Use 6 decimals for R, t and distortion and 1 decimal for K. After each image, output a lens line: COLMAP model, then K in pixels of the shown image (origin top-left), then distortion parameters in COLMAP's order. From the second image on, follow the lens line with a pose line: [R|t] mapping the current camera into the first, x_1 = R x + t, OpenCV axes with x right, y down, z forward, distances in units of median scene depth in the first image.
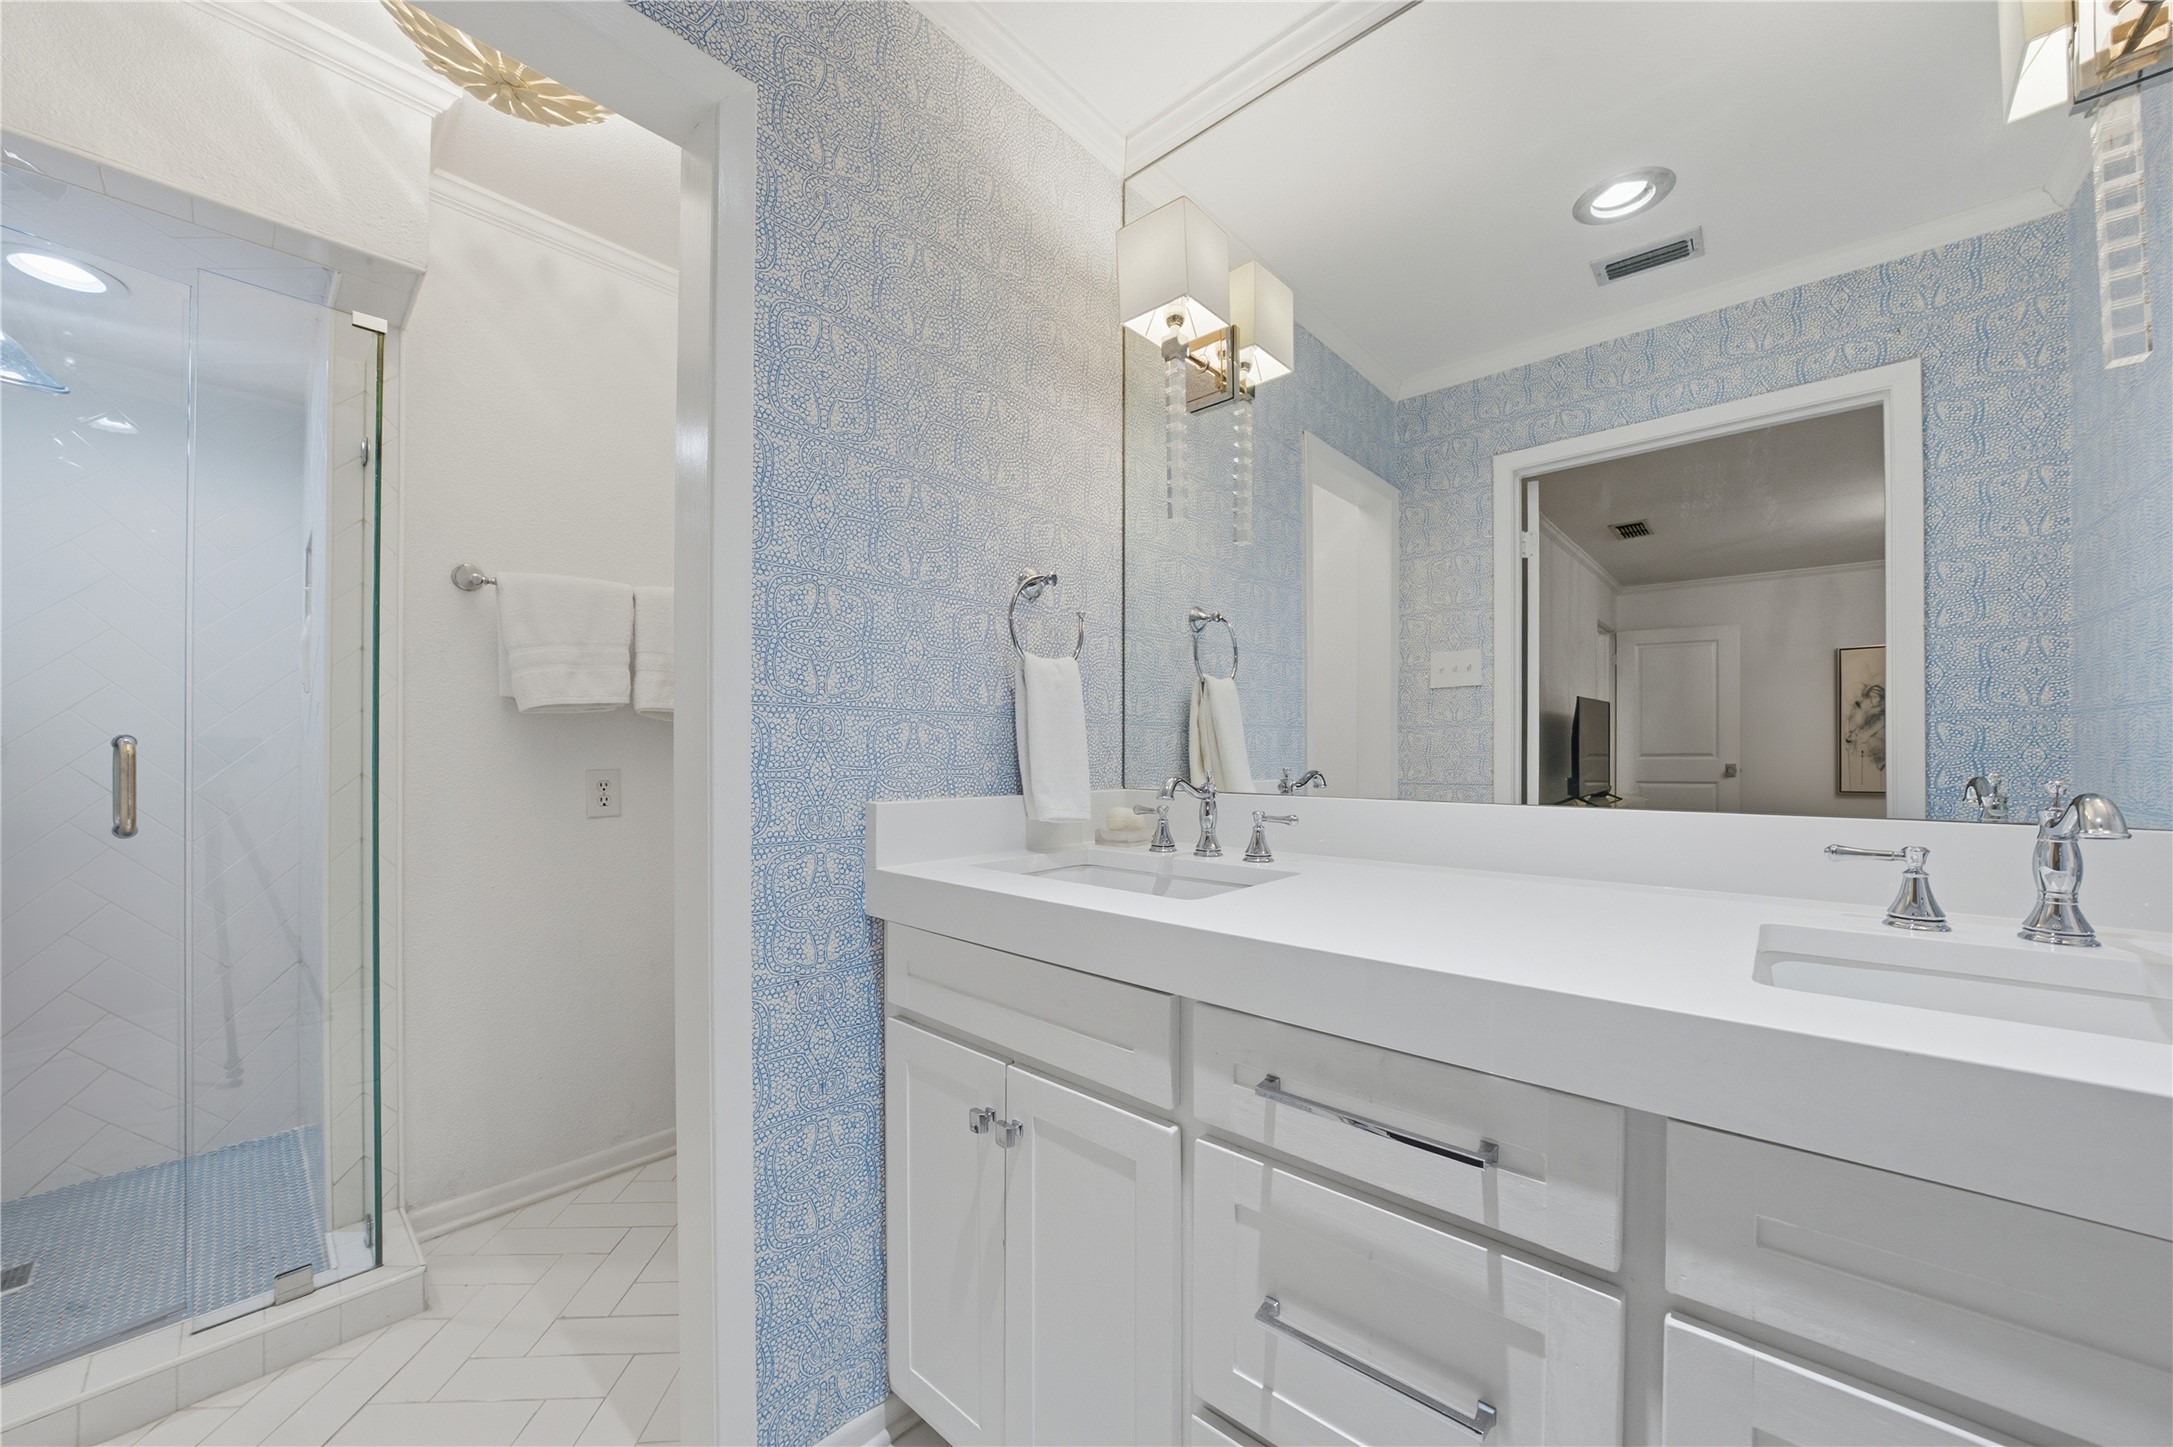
lens RADIAL K [[764.7, 0, 1088.0], [0, 764.7, 734.7], [0, 0, 1]] dist [-0.012064, -0.000001]
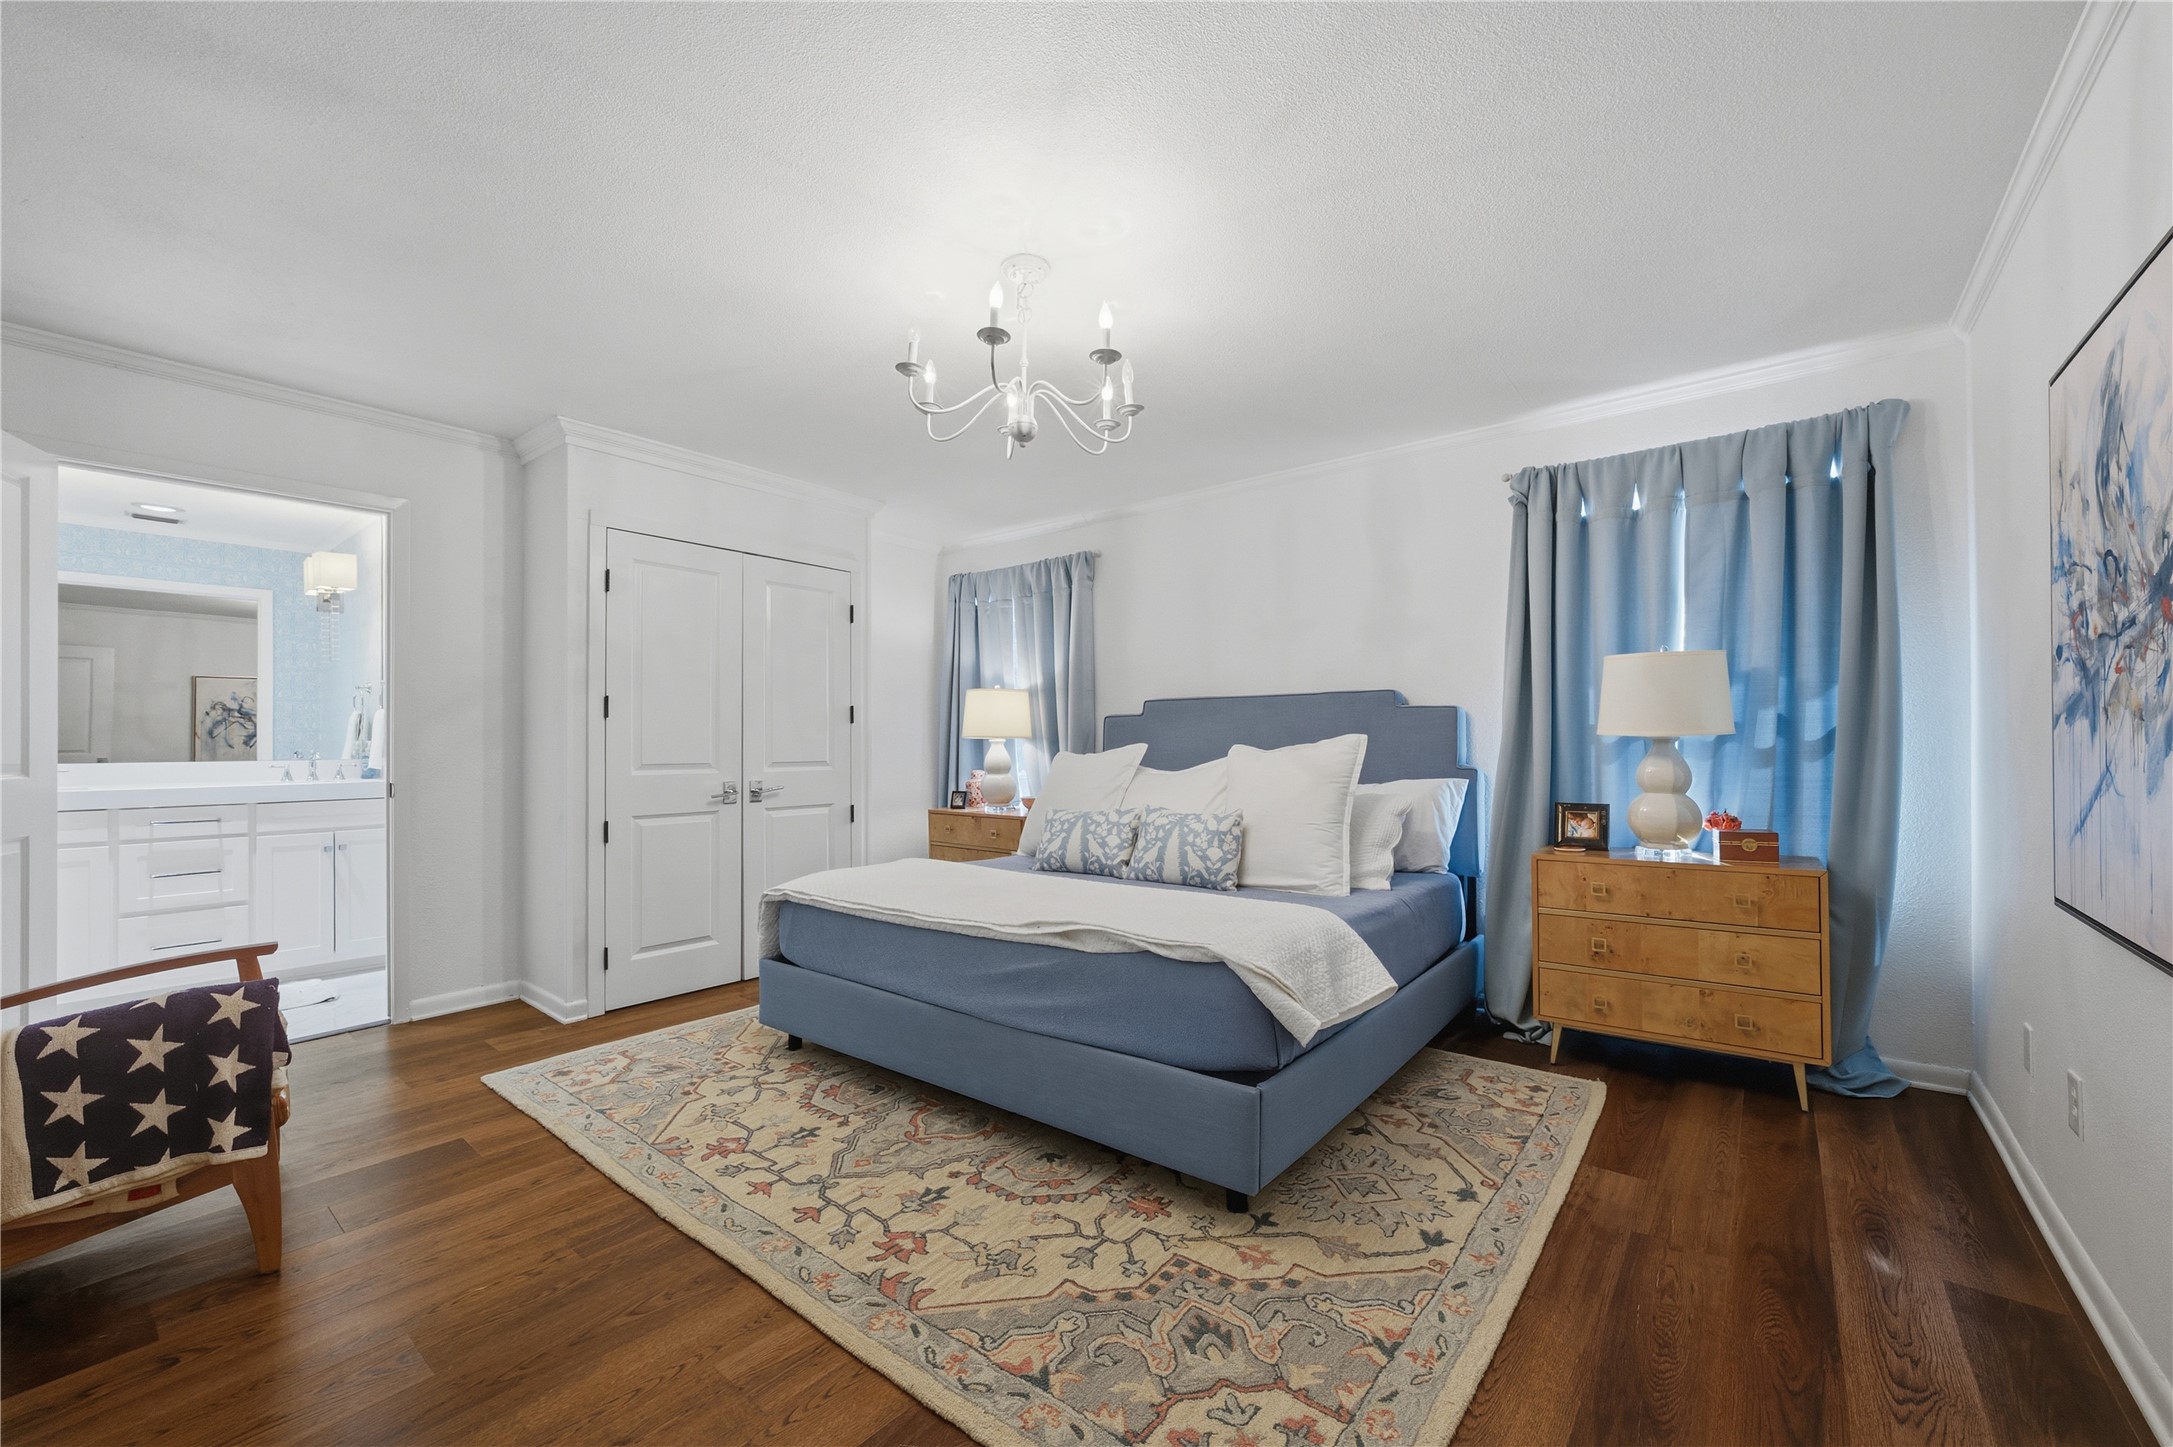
lens RADIAL K [[881.7, 0, 1086.4], [0, 881.7, 732.2], [0, 0, 1]] dist [0.000999, 0.000022]
pose [[-0.055409, 0.001092, 0.998463, -4.439754], [-0.003998, 0.999991, -0.001315, -0.039313], [-0.998456, -0.004065, -0.055404, -3.484849]]
